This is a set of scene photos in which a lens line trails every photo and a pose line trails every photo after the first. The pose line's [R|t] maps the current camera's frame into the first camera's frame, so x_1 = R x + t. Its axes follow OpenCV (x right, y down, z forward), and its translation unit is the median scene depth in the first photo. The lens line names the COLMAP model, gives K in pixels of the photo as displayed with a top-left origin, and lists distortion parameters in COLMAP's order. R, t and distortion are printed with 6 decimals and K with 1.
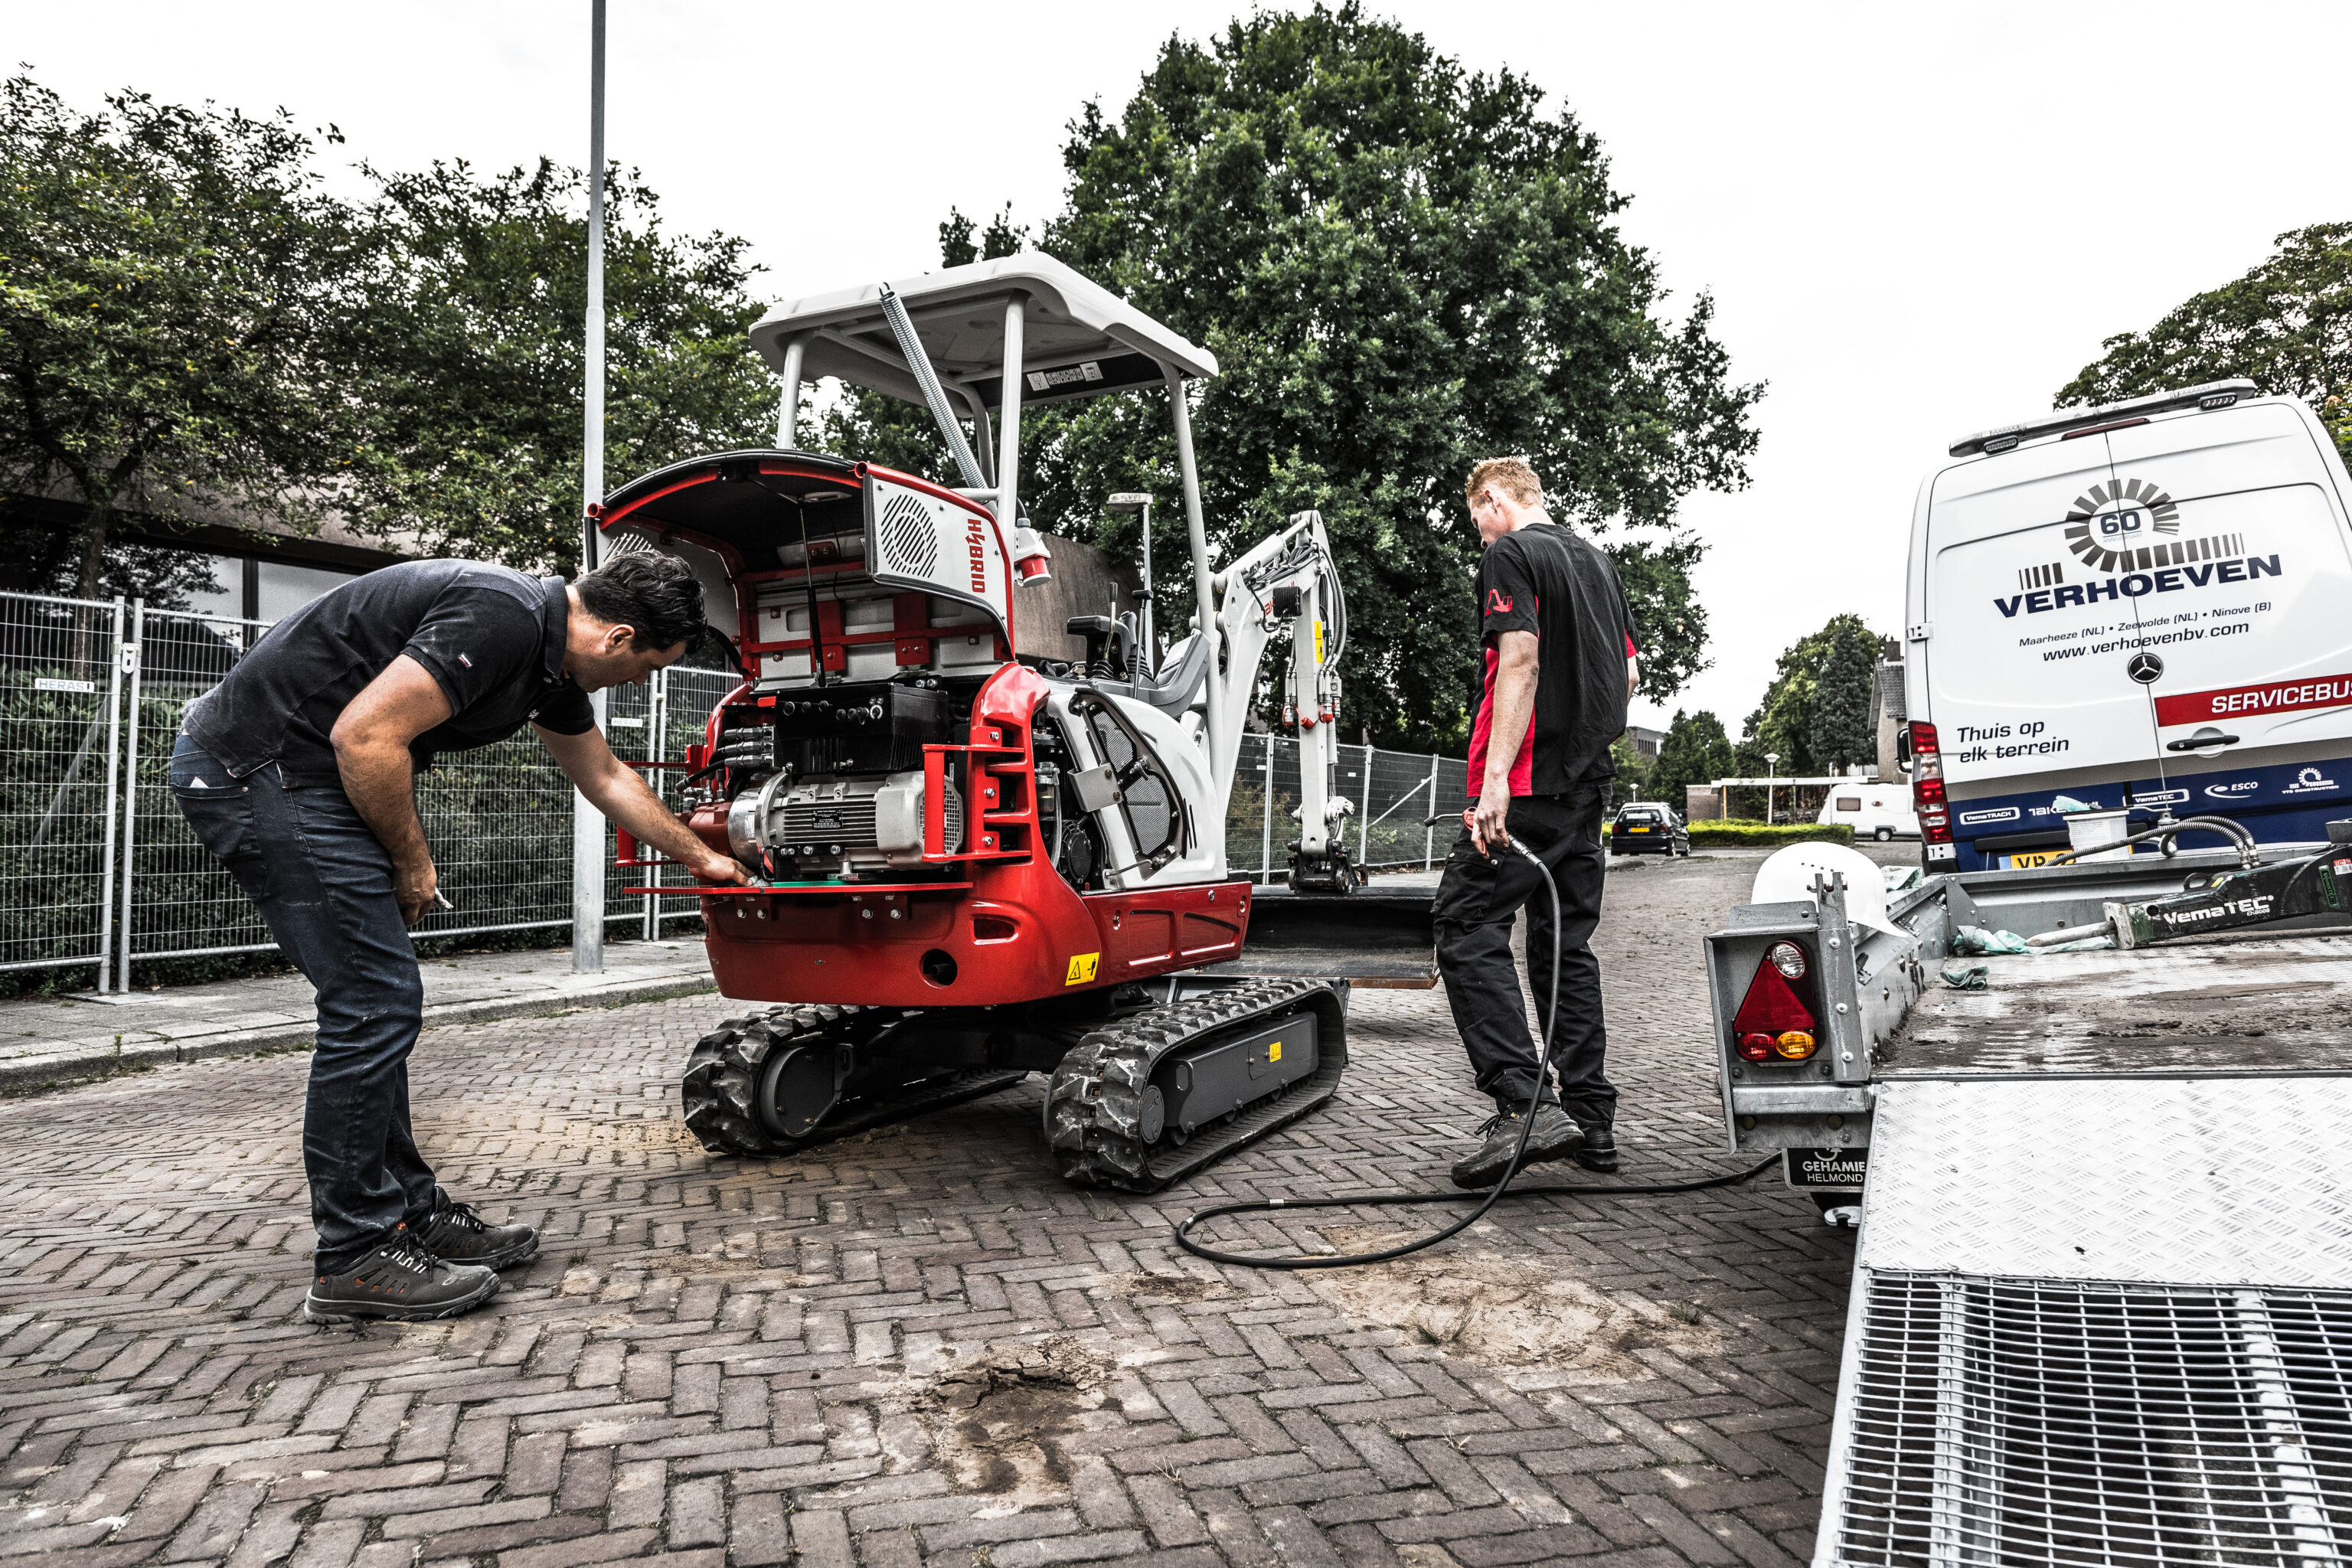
lens RADIAL K [[1562.2, 0, 1085.9], [0, 1562.2, 741.4], [0, 0, 1]] dist [-0.007018, -0.000169]
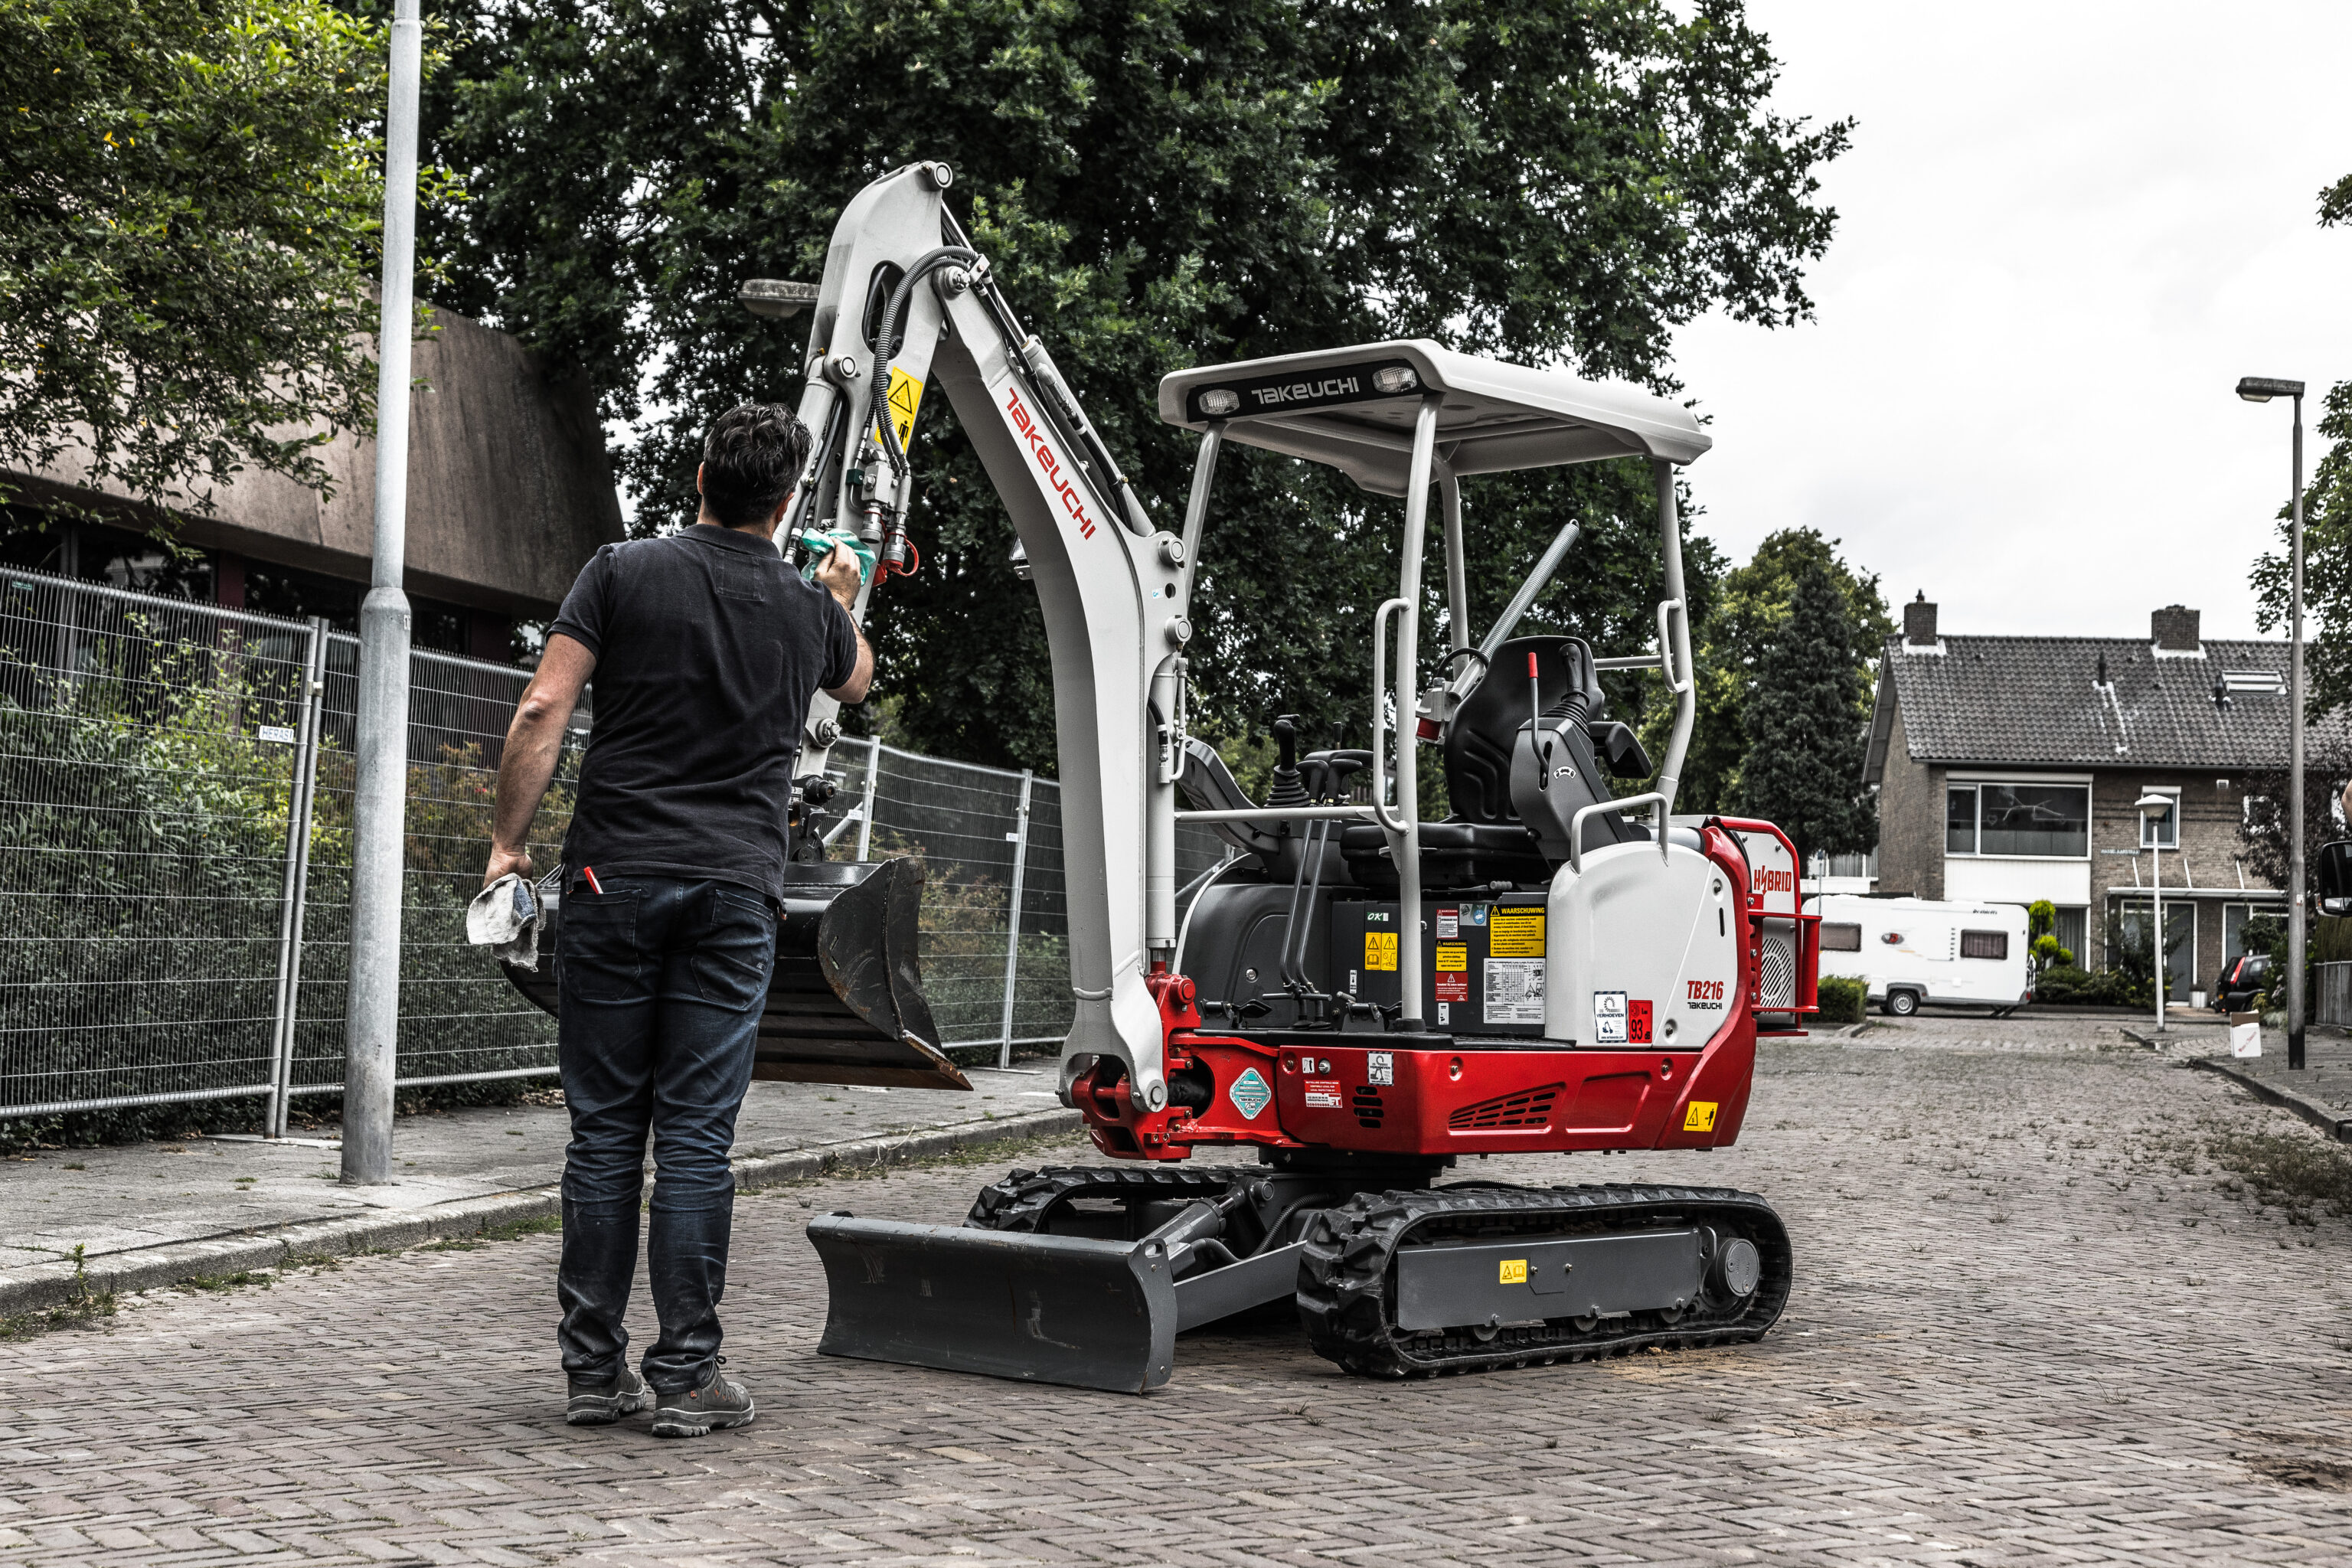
lens RADIAL K [[3908.6, 0, 1185.7], [0, 3908.6, 794.8], [0, 0, 1]] dist [0.015111, 0.000000]
pose [[0.948110, 0.029116, 0.316606, -0.175604], [-0.031647, 0.999495, 0.002853, -0.002001], [-0.316363, -0.012725, 0.948553, -0.167407]]
